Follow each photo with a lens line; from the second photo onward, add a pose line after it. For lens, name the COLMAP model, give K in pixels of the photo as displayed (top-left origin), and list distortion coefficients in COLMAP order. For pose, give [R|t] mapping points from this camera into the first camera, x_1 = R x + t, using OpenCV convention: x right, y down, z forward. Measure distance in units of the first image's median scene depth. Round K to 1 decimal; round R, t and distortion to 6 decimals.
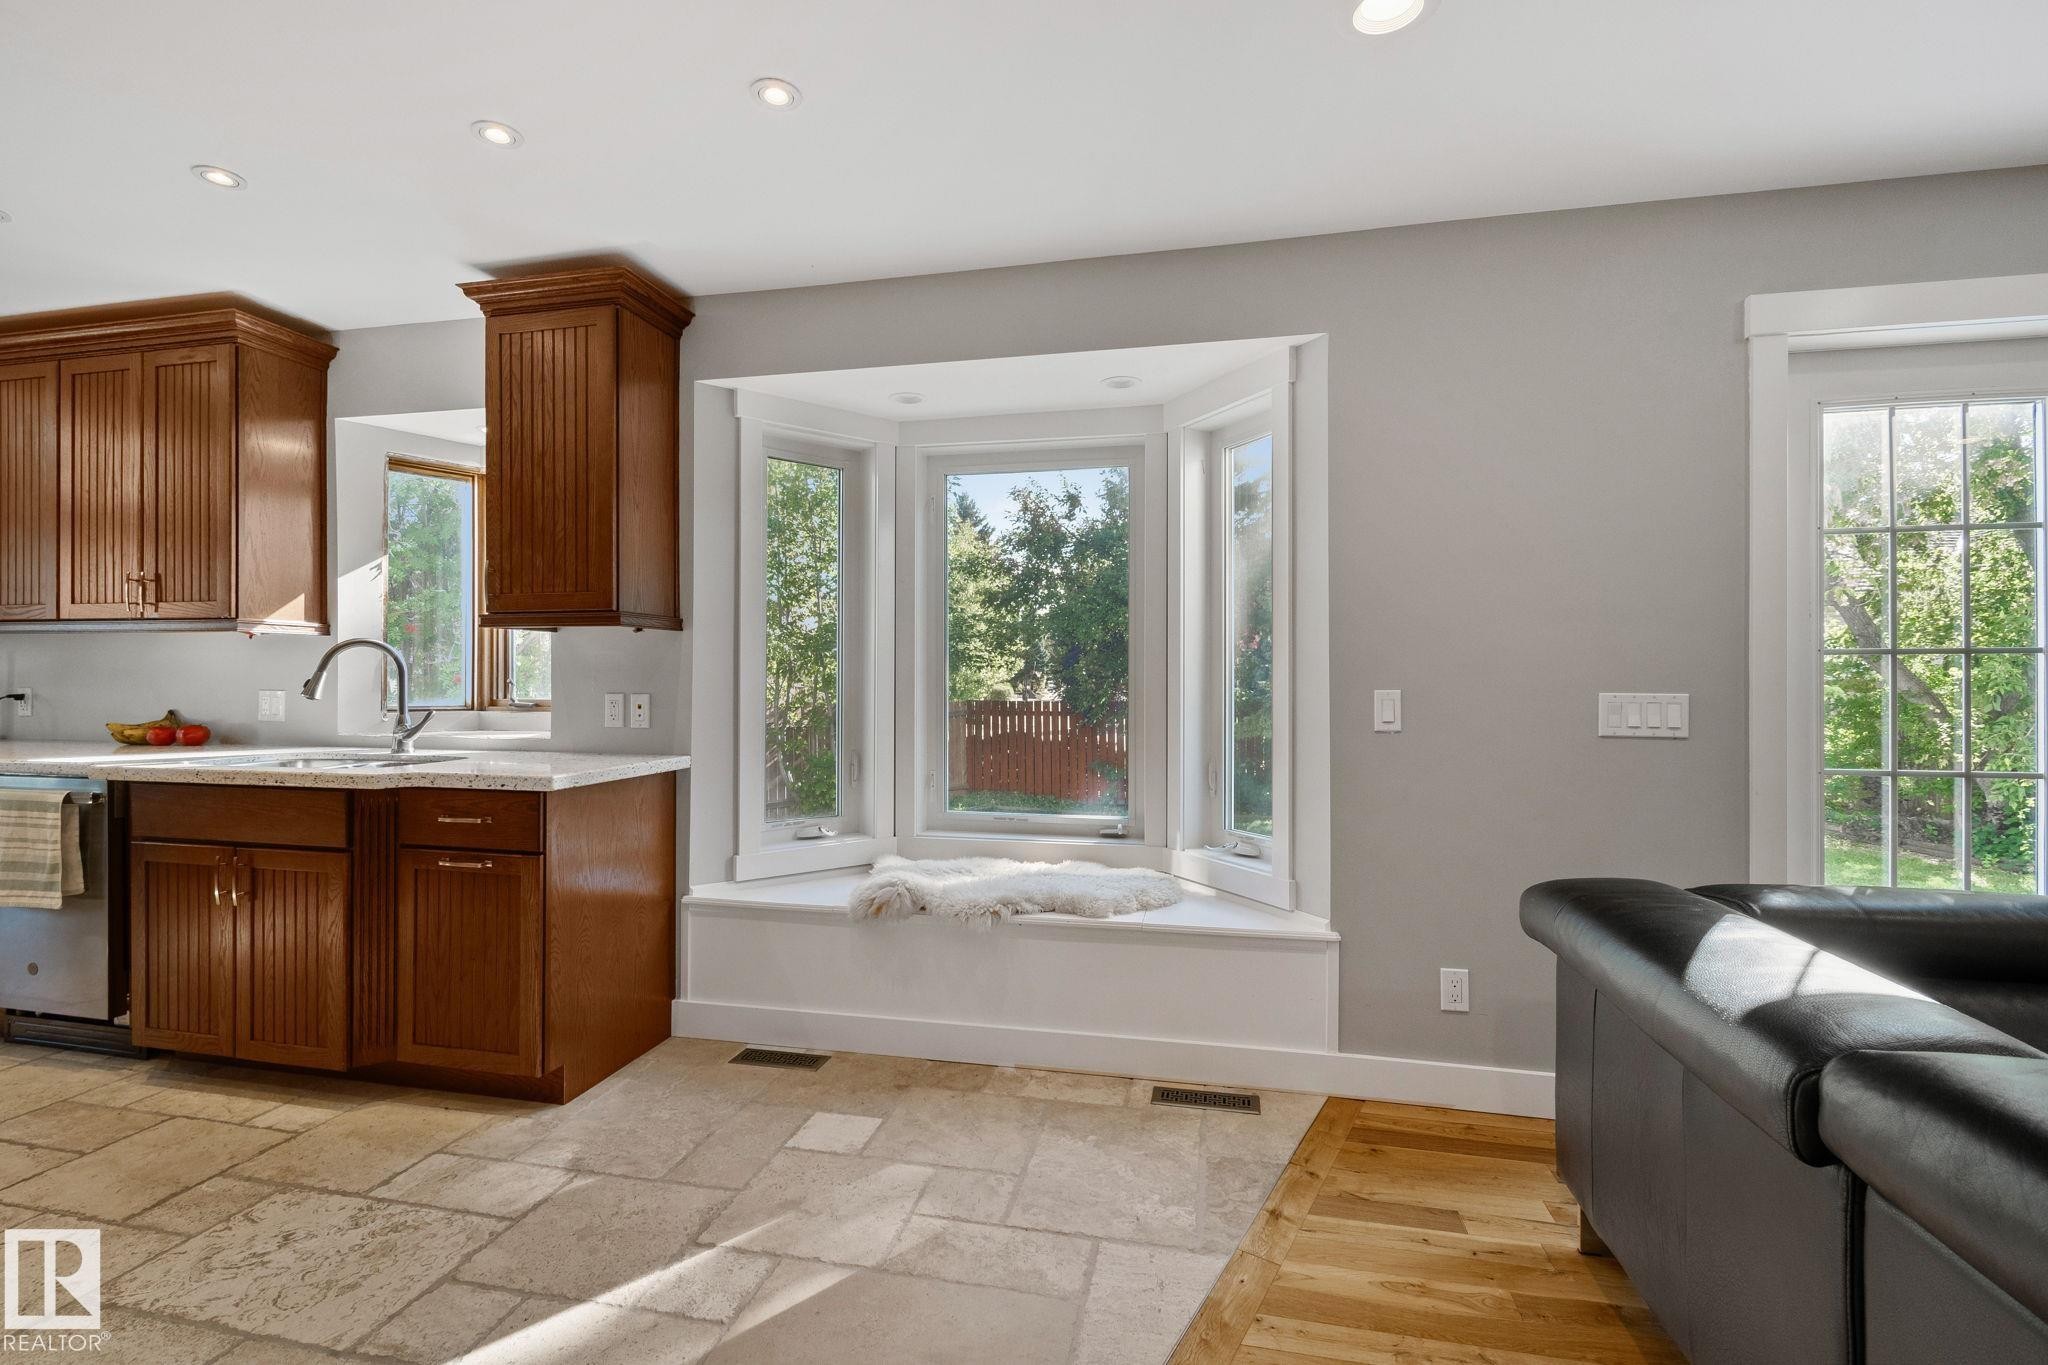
lens RADIAL K [[917.2, 0, 1024.0], [0, 917.2, 682.5], [0, 0, 1]] dist [-0.001021, -0.000242]
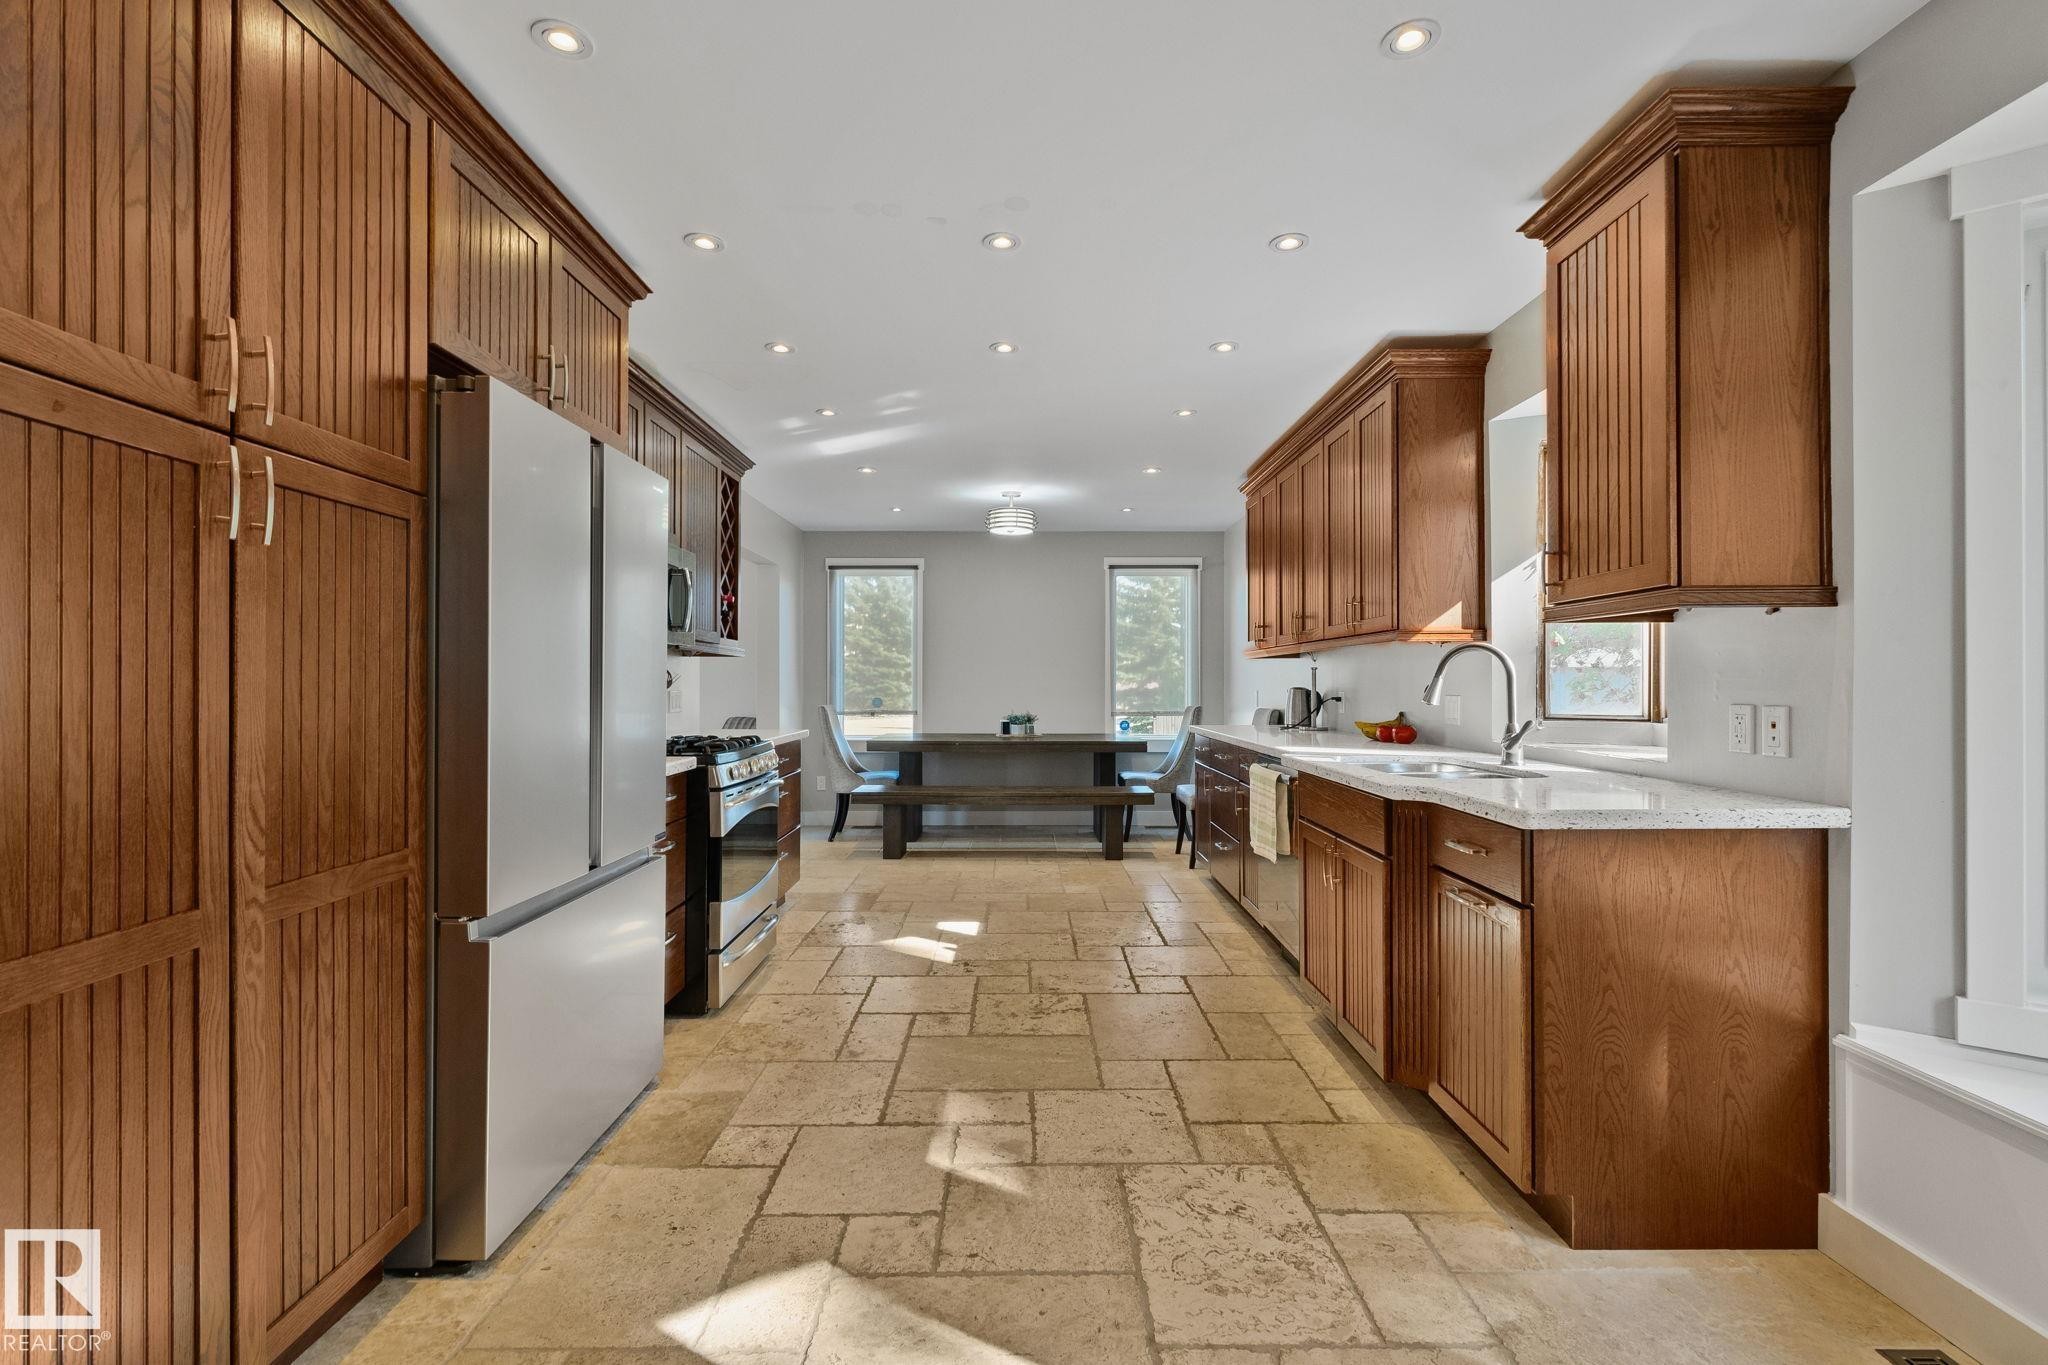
lens RADIAL K [[917.2, 0, 1024.0], [0, 917.2, 682.5], [0, 0, 1]] dist [-0.001021, -0.000242]
pose [[0.211716, -0.005599, -0.977315, 0.145977], [-0.000355, 0.999983, -0.005806, -0.000812], [0.977331, 0.001576, 0.211710, 0.407279]]
